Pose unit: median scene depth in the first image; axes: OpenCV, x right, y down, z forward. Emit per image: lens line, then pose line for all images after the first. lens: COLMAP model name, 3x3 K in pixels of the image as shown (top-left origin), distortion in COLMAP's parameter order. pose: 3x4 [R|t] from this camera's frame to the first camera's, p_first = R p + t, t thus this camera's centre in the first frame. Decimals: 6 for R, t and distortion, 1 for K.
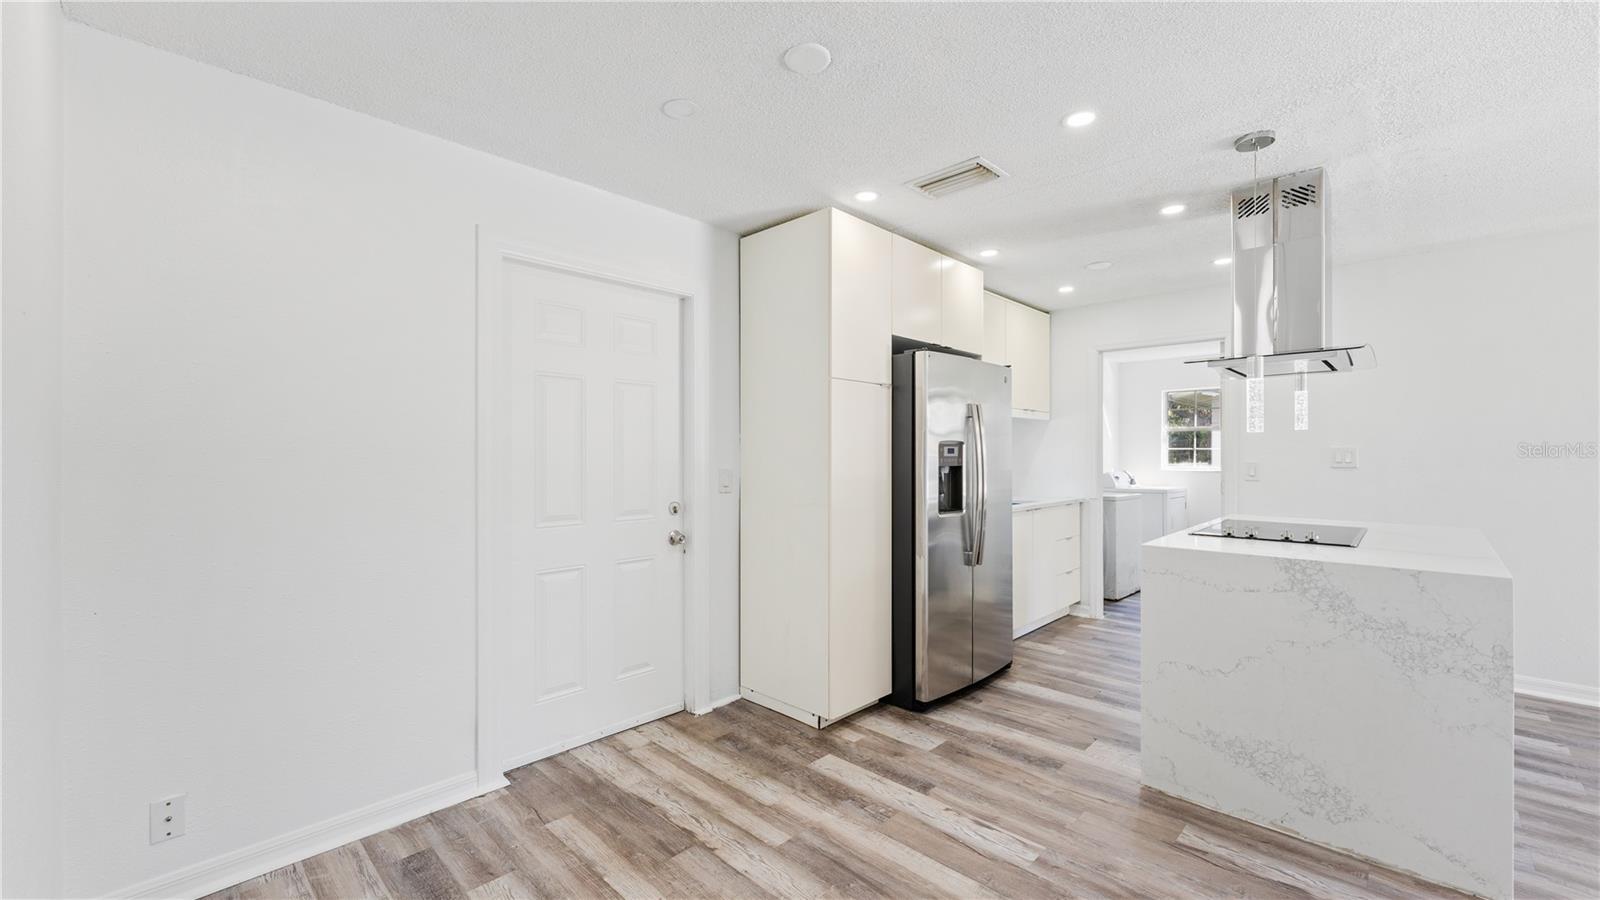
lens RADIAL K [[644.2, 0, 789.0], [0, 644.2, 456.4], [0, 0, 1]] dist [0.001042, 0.000315]
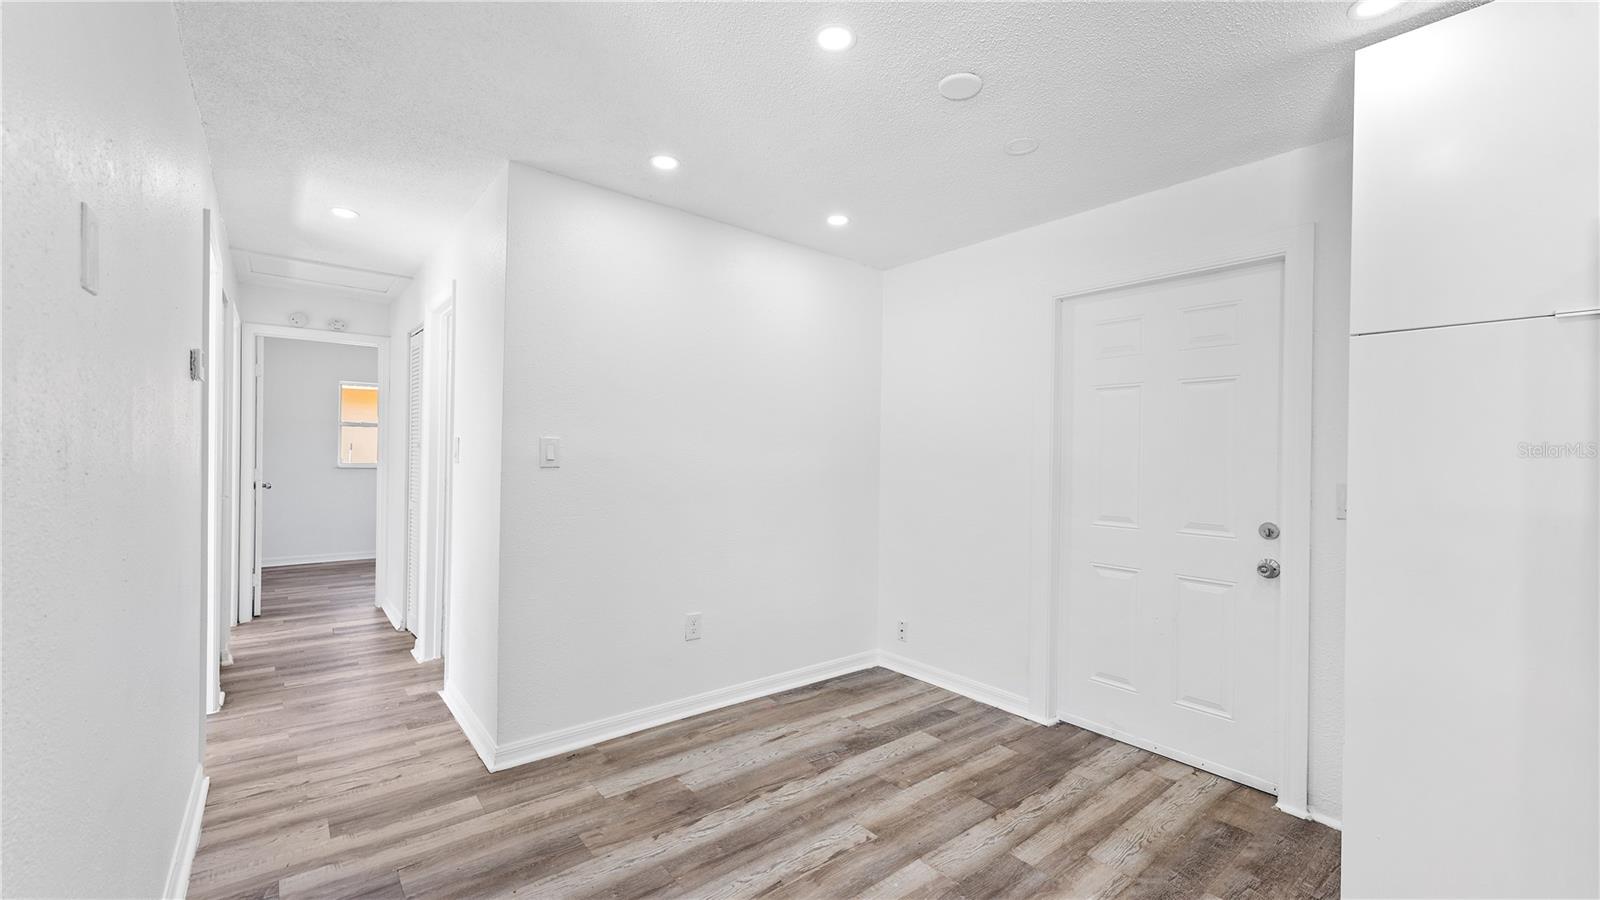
lens RADIAL K [[644.2, 0, 786.8], [0, 644.2, 453.2], [0, 0, 1]] dist [0.001042, 0.000315]
pose [[-0.129618, -0.002286, -0.991561, 0.867854], [-0.014221, 0.999899, -0.000446, -0.005594], [0.991462, 0.014043, -0.129638, 0.666584]]
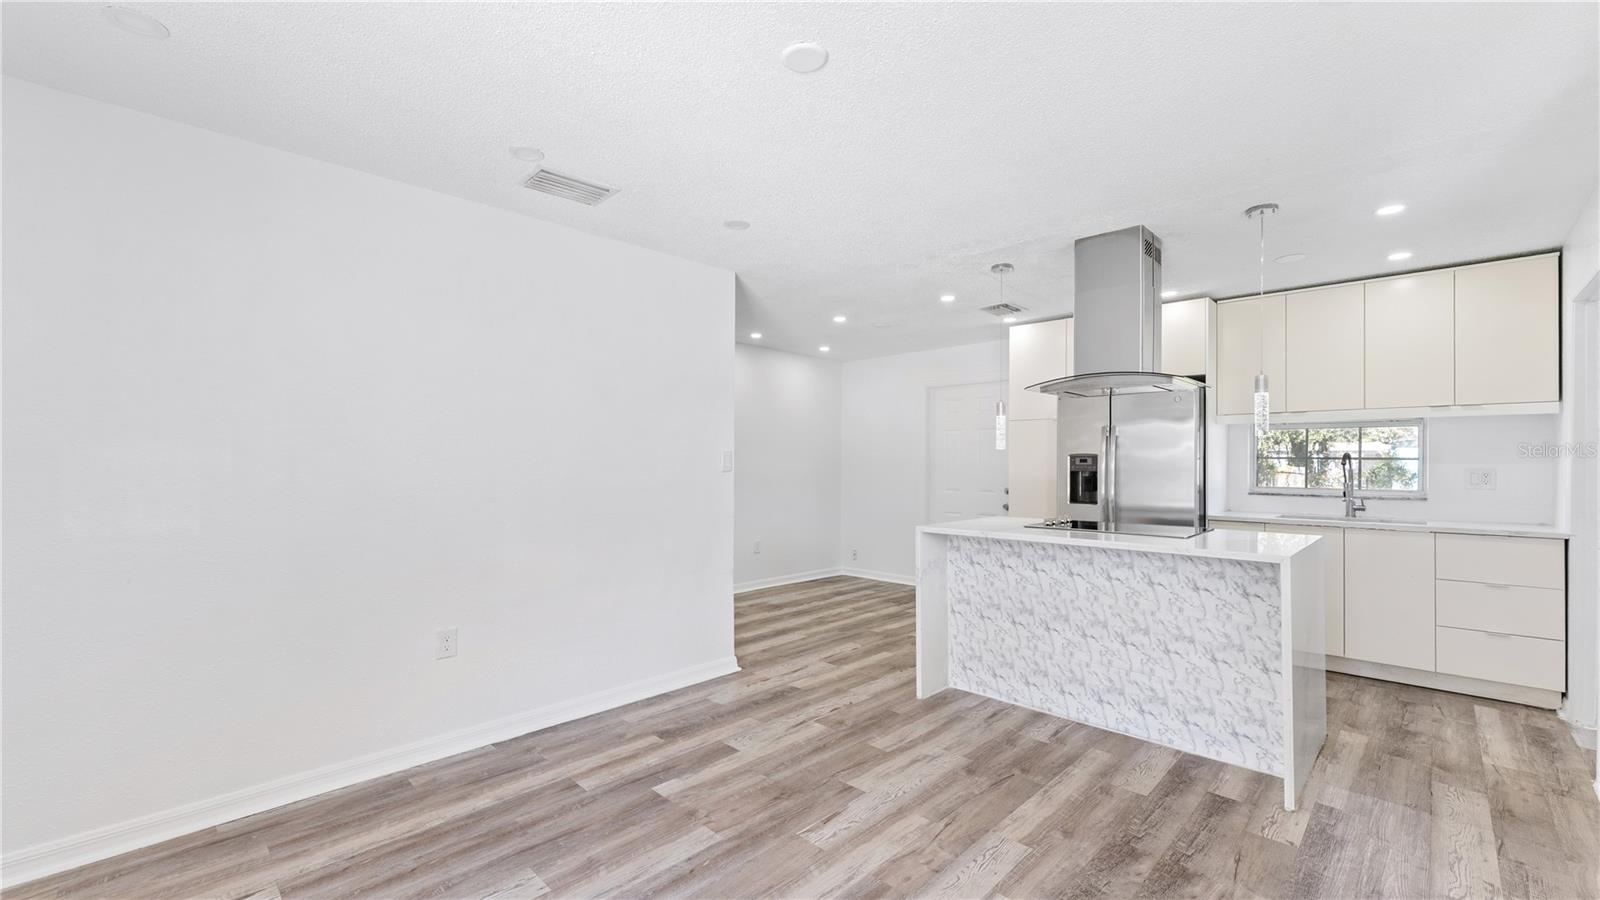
lens RADIAL K [[644.2, 0, 790.7], [0, 644.2, 453.2], [0, 0, 1]] dist [0.001042, 0.000315]
pose [[-0.001692, -0.014468, -0.999894, 2.252096], [-0.010521, 0.999840, -0.014449, 0.003296], [0.999943, 0.010496, -0.001844, 0.457336]]
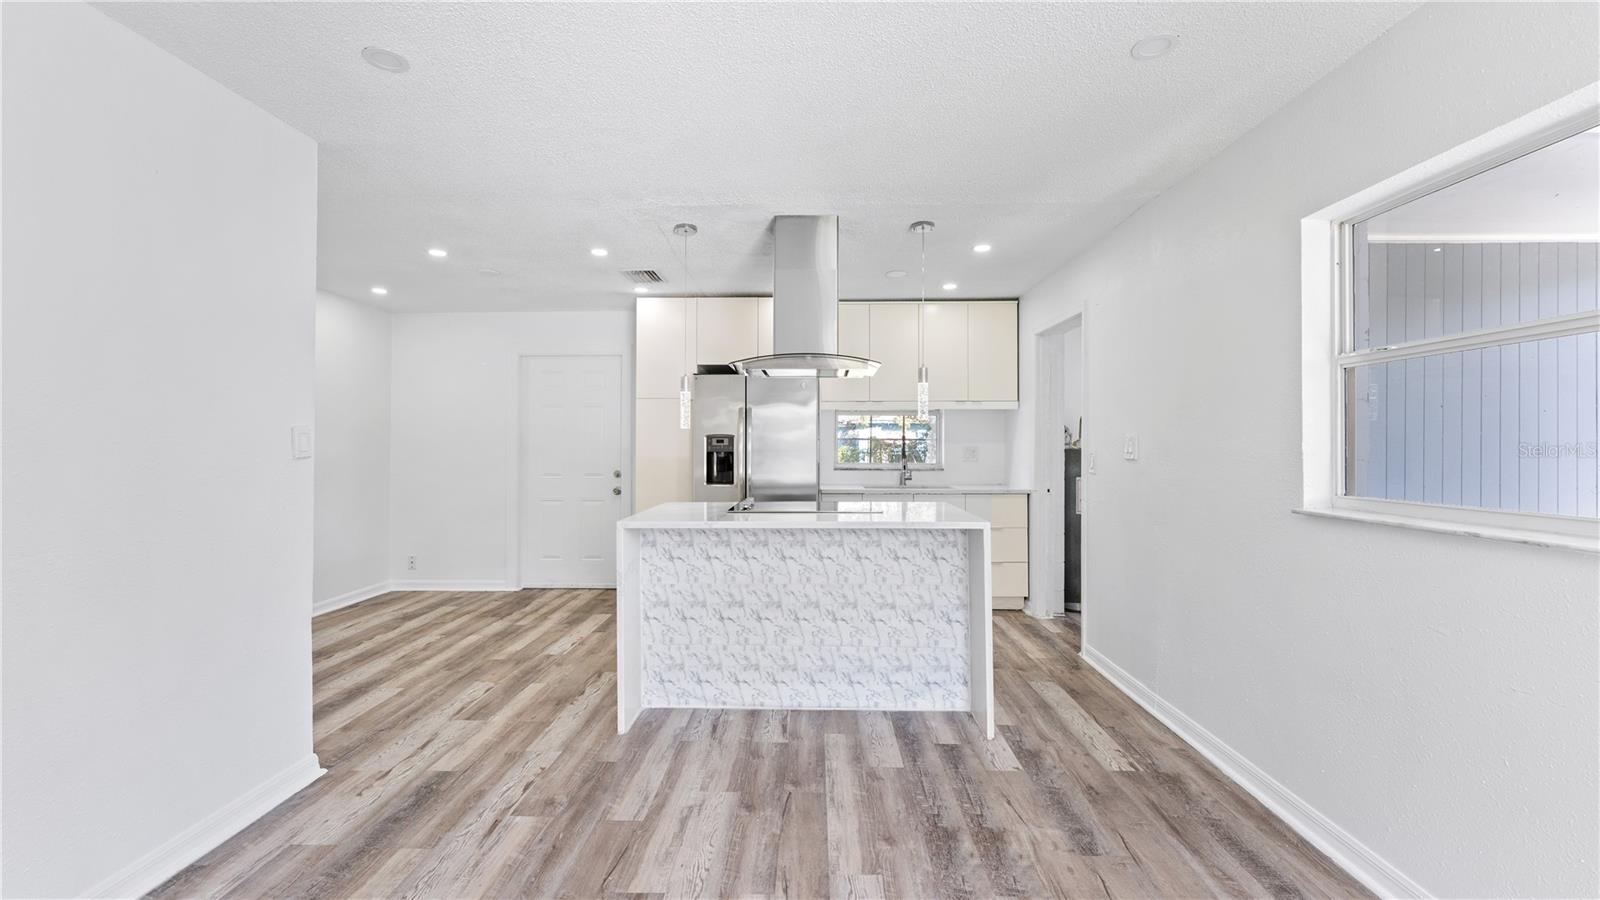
lens RADIAL K [[644.2, 0, 791.2], [0, 644.2, 433.4], [0, 0, 1]] dist [0.001042, 0.000315]
pose [[0.674660, -0.013249, -0.738010, 1.894963], [-0.004893, 0.999737, -0.022421, 0.007148], [0.738112, 0.018738, 0.674418, 0.185430]]
